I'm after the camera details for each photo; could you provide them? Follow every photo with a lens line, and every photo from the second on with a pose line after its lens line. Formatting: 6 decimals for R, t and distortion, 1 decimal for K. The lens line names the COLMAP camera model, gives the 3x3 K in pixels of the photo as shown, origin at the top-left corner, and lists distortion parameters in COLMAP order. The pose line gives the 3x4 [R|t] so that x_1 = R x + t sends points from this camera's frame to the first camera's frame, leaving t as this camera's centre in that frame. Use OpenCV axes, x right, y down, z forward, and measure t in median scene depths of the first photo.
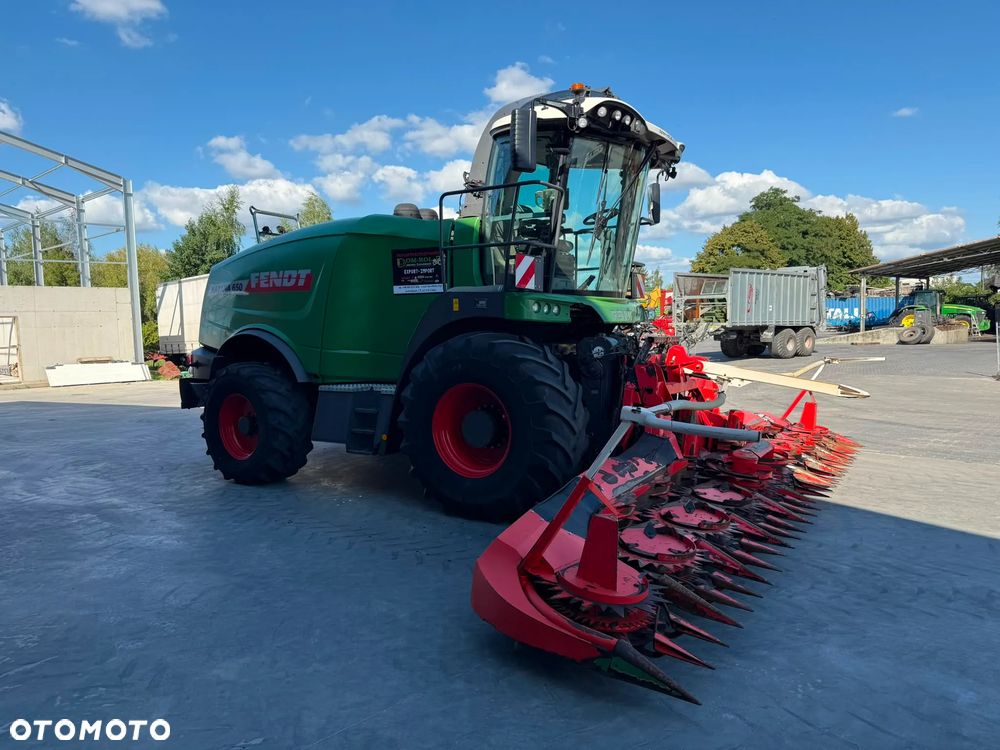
lens RADIAL K [[701.3, 0, 491.5], [0, 701.3, 376.1], [0, 0, 1]] dist [0.054834, -0.071112]
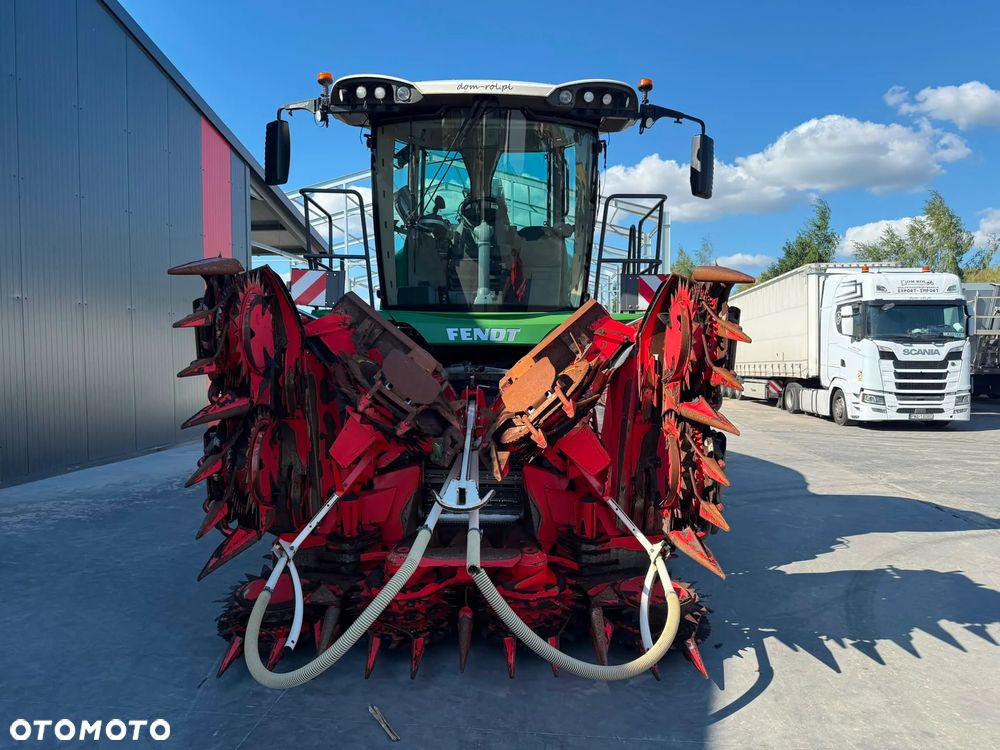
lens RADIAL K [[642.7, 0, 503.7], [0, 642.7, 355.2], [0, 0, 1]] dist [-0.094837, 0.001737]
pose [[0.551896, 0.008733, -0.833867, 0.715823], [-0.064986, 0.997355, -0.032565, -0.043681], [0.831377, 0.072162, 0.551004, 0.614298]]
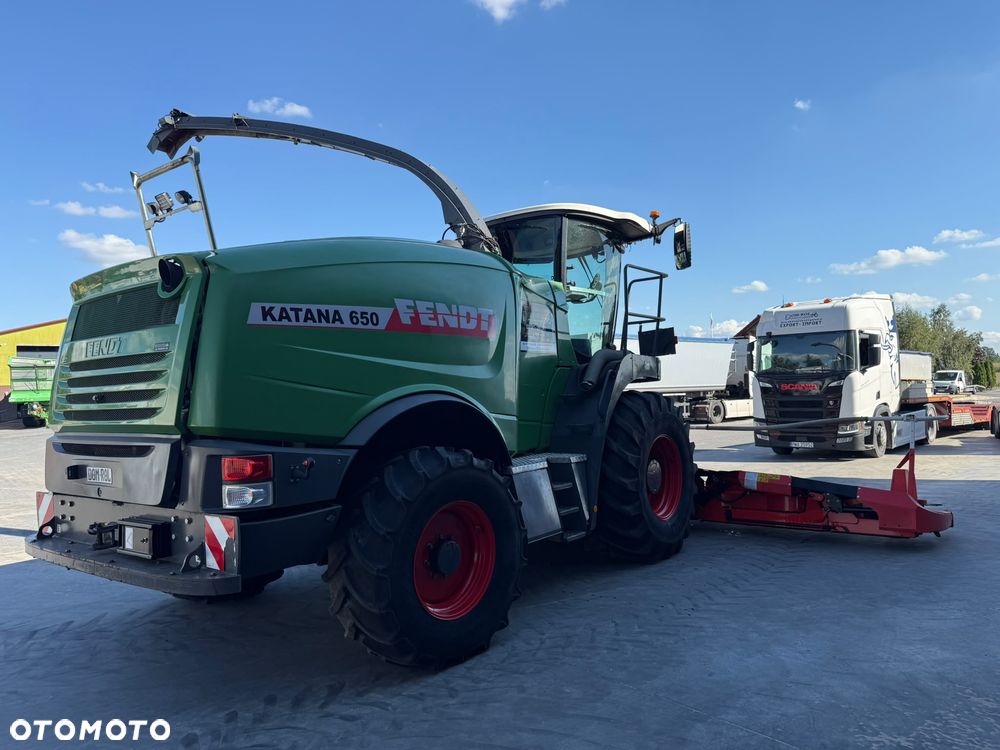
lens RADIAL K [[726.9, 0, 500.0], [0, 726.9, 375.0], [0, 0, 1]] dist [0.196012, -0.283520]
pose [[0.067193, 0.031729, 0.997235, -1.029214], [0.101615, 0.994080, -0.038476, -0.055410], [-0.992552, 0.103919, 0.063571, 0.969869]]
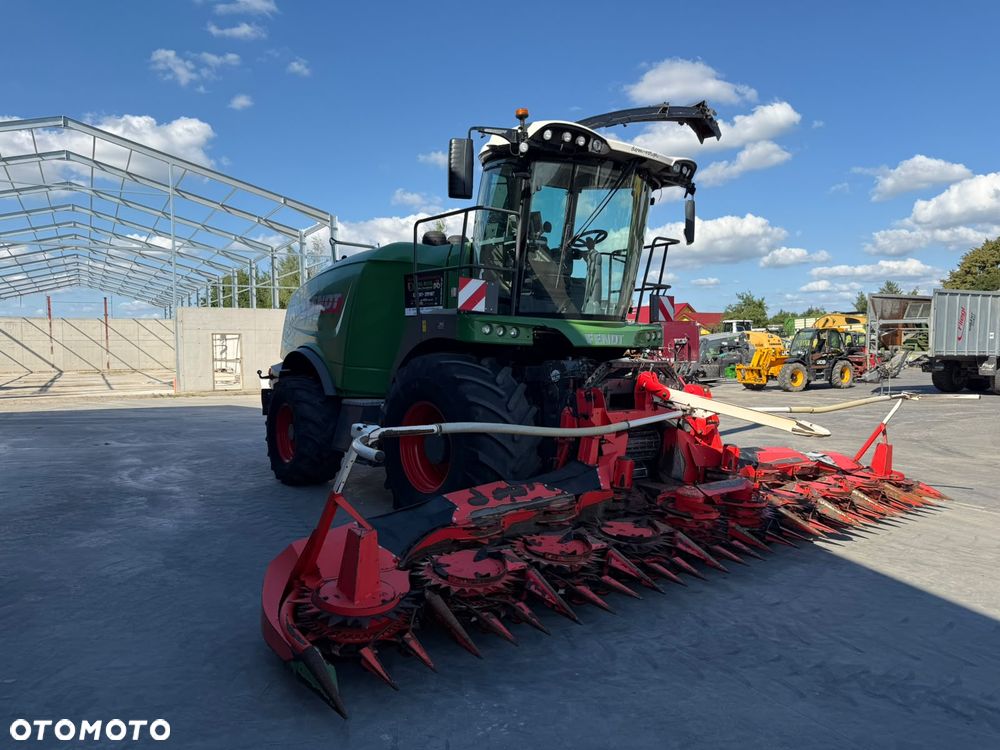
lens RADIAL K [[703.2, 0, 500.0], [0, 703.2, 379.9], [0, 0, 1]] dist [0.048310, -0.061988]
pose [[0.951216, 0.033230, -0.306732, 0.328390], [-0.041425, 0.998937, -0.020244, -0.004269], [0.305733, 0.031963, 0.951581, 0.032232]]
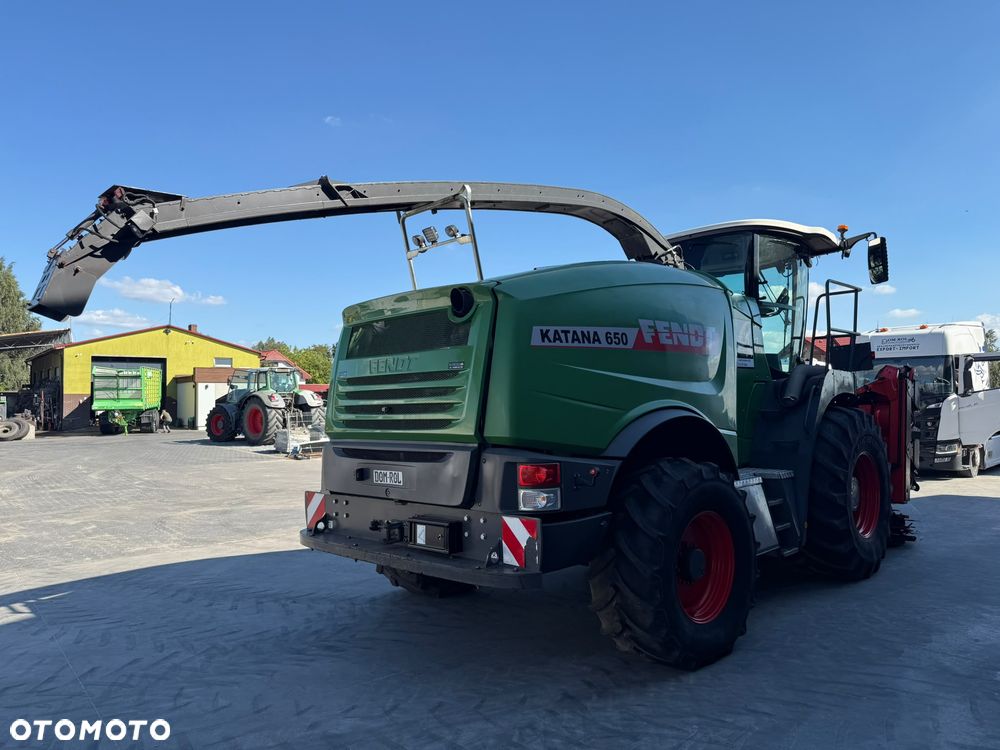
lens RADIAL K [[726.9, 0, 500.0], [0, 726.9, 375.0], [0, 0, 1]] dist [0.196012, -0.283520]
pose [[0.179363, 0.044813, 0.982762, -1.092801], [0.090072, 0.994018, -0.061765, -0.074503], [-0.979651, 0.099597, 0.174253, 1.113658]]
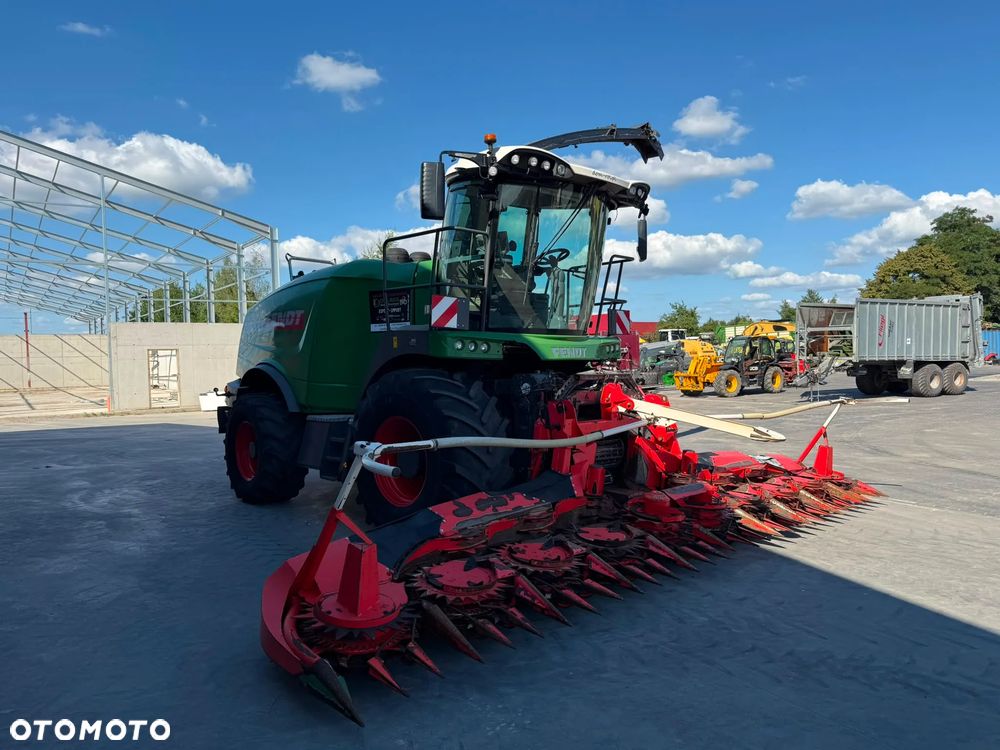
lens RADIAL K [[703.3, 0, 503.0], [0, 703.3, 374.0], [0, 0, 1]] dist [0.054564, -0.077951]
pose [[0.975493, 0.009542, -0.219823, 0.297655], [-0.020060, 0.998755, -0.045664, -0.006883], [0.219113, 0.048955, 0.974470, -0.006380]]
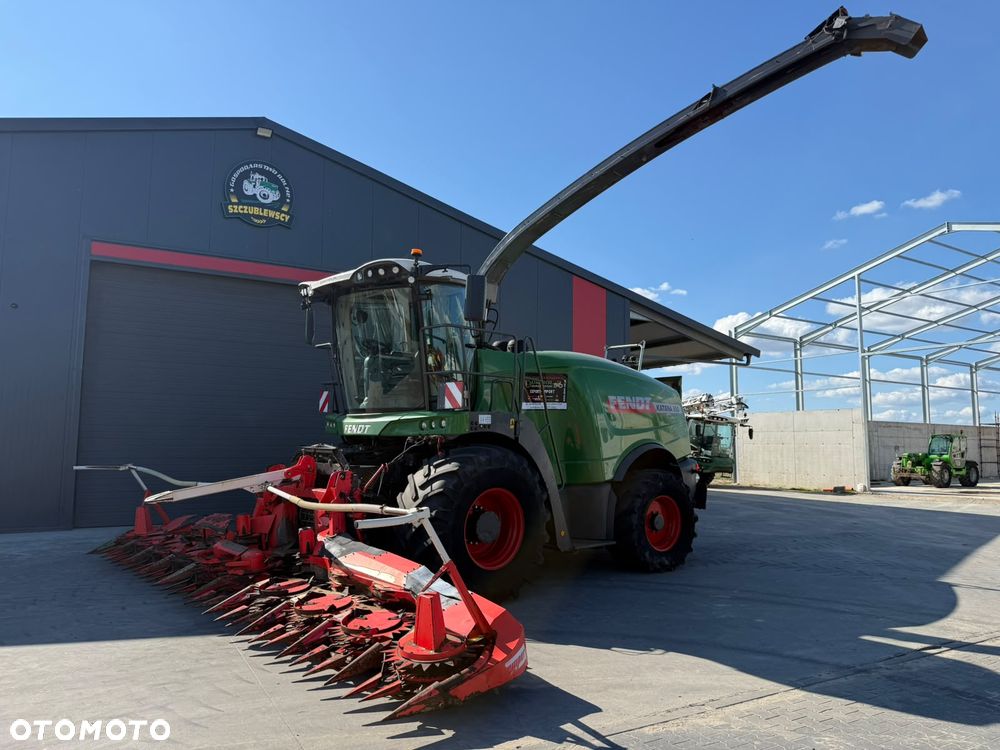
lens RADIAL K [[706.1, 0, 500.9], [0, 706.1, 378.0], [0, 0, 1]] dist [0.048661, -0.072693]
pose [[-0.275528, -0.070657, -0.958693, 1.176477], [-0.078861, 0.995595, -0.050712, -0.124387], [0.958053, 0.061631, -0.279886, 1.466307]]
